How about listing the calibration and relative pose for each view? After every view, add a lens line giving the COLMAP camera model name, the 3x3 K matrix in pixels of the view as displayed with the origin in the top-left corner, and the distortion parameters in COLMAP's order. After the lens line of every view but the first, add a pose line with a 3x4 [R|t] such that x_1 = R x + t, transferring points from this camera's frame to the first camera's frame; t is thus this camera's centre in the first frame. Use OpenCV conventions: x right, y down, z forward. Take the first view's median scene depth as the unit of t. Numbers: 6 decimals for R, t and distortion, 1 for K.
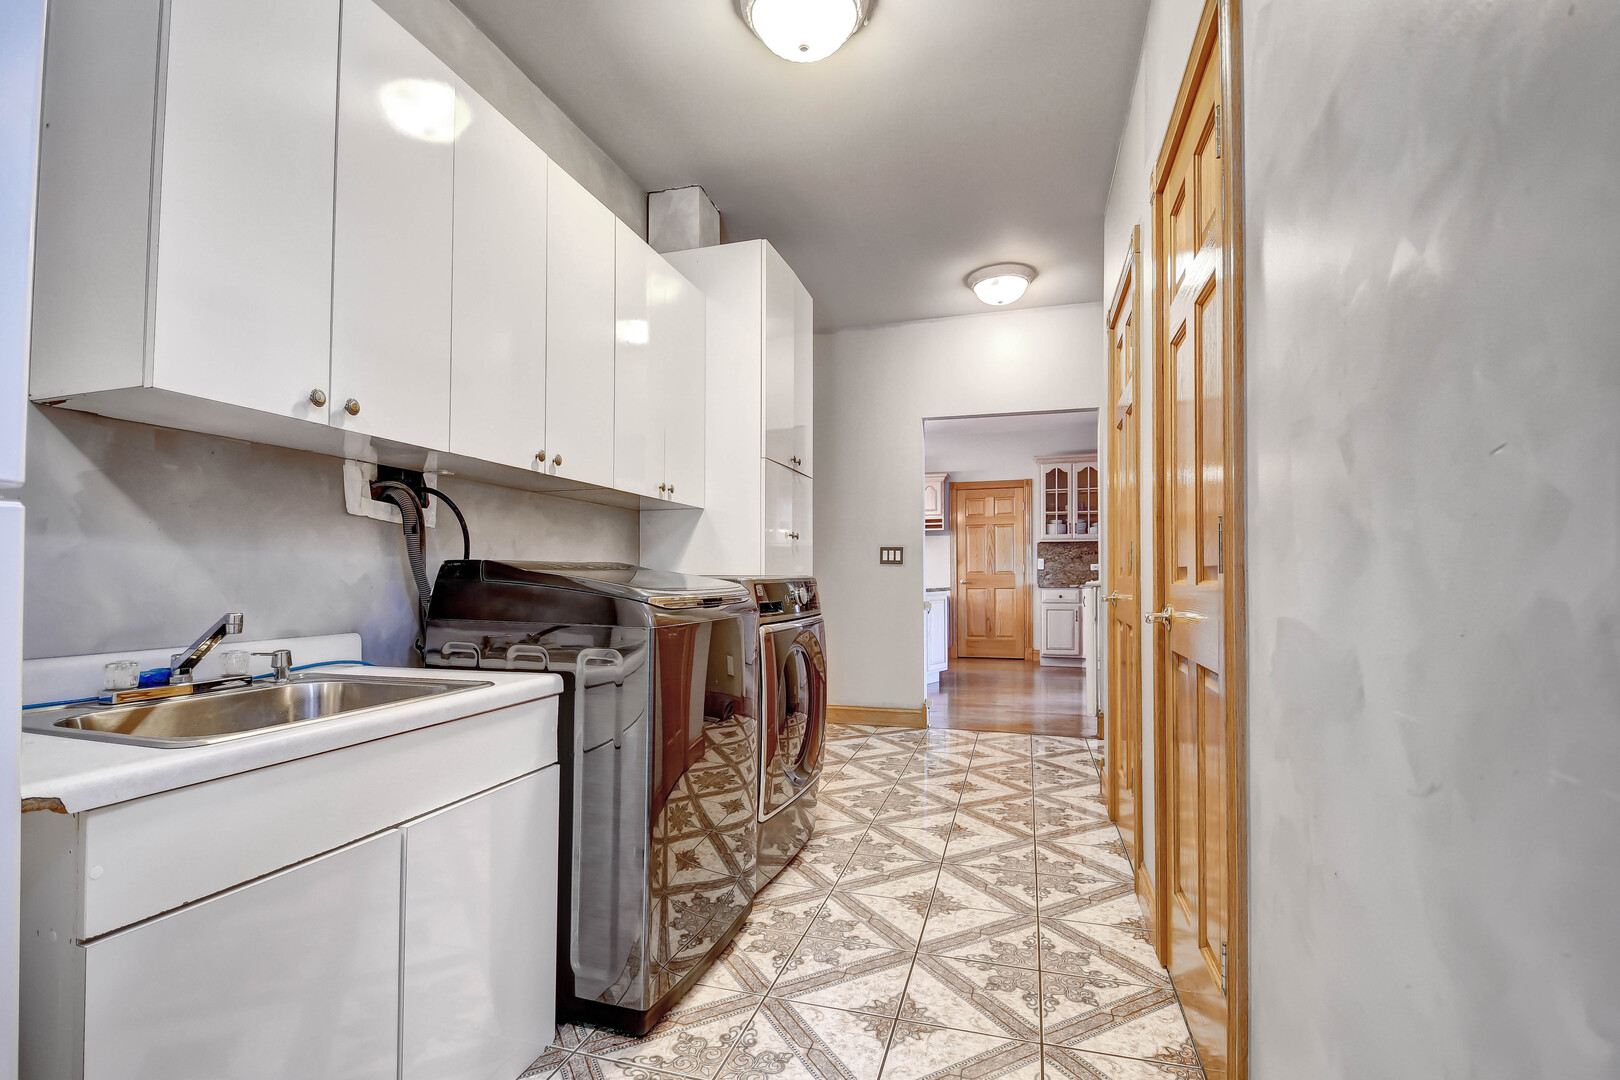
lens RADIAL K [[743.6, 0, 798.7], [0, 743.6, 566.1], [0, 0, 1]] dist [0.028292, -0.028983]
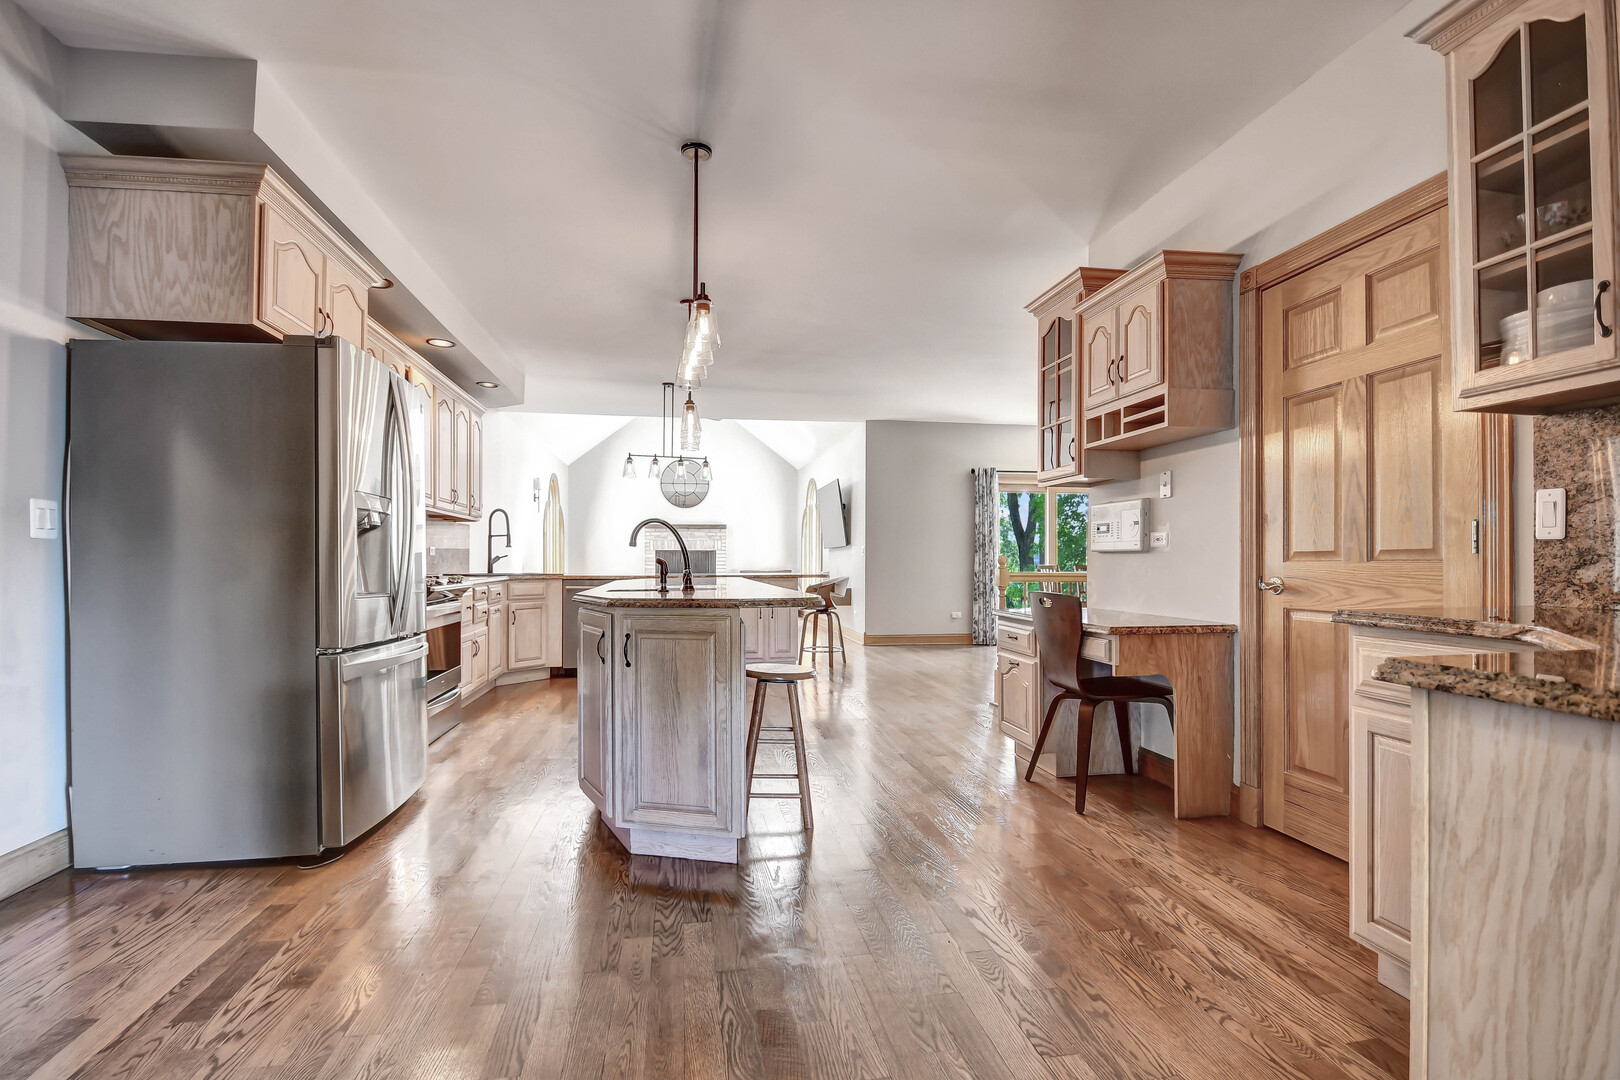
lens RADIAL K [[727.9, 0, 804.5], [0, 727.9, 561.1], [0, 0, 1]] dist [-0.007933, -0.000282]
pose [[0.442434, 0.000427, -0.896801, 0.433143], [0.008876, 0.999949, 0.004855, 0.007894], [0.896757, -0.010109, 0.442408, 0.746242]]
